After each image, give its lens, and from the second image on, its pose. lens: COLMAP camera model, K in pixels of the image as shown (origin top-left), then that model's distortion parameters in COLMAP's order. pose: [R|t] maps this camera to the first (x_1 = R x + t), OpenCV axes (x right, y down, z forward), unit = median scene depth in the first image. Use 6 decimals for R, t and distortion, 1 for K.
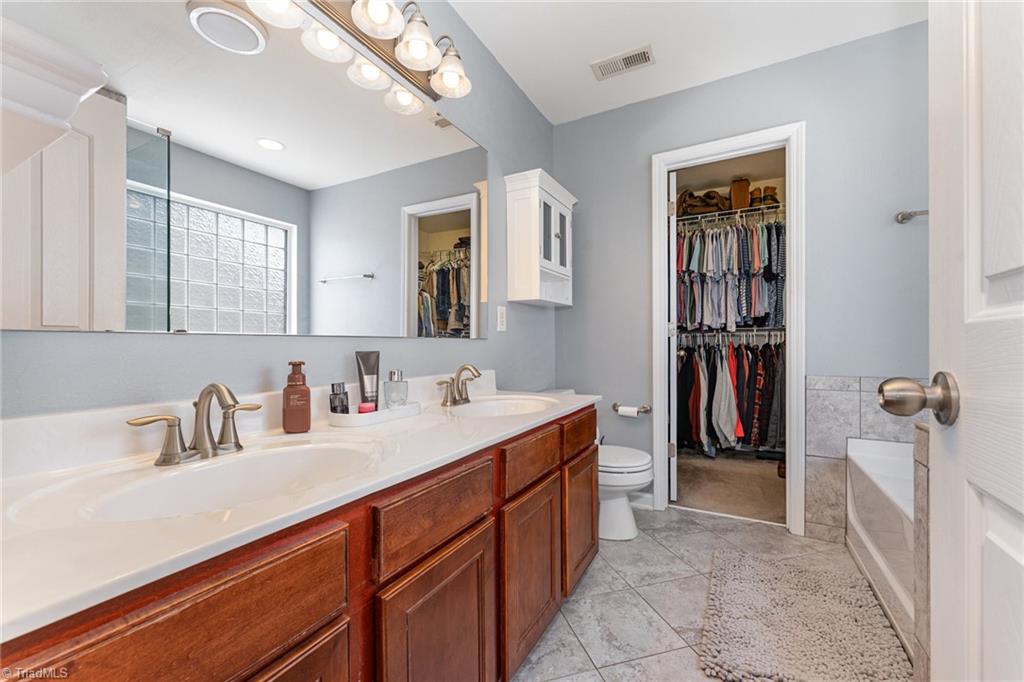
lens RADIAL K [[407.9, 0, 514.1], [0, 407.9, 341.3], [0, 0, 1]] dist [0.000152, 0.000189]
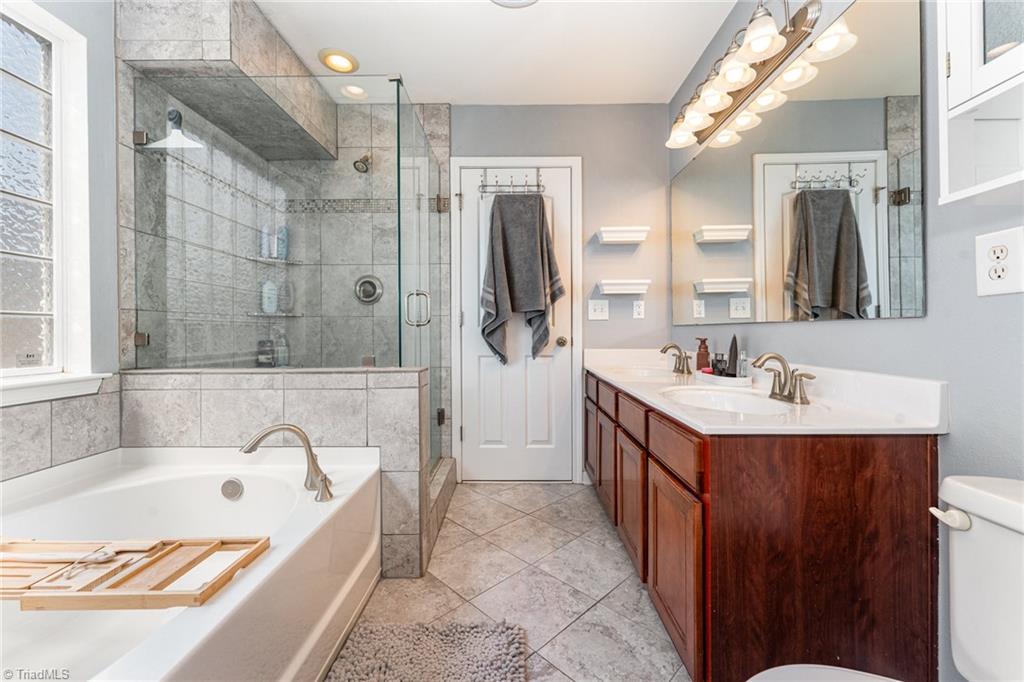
lens RADIAL K [[407.9, 0, 511.8], [0, 407.9, 335.0], [0, 0, 1]] dist [0.000152, 0.000189]
pose [[-0.881327, 0.007078, -0.472455, 0.897633], [0.007318, 0.999972, 0.001330, 0.017818], [0.472451, -0.002285, -0.881354, 1.765257]]
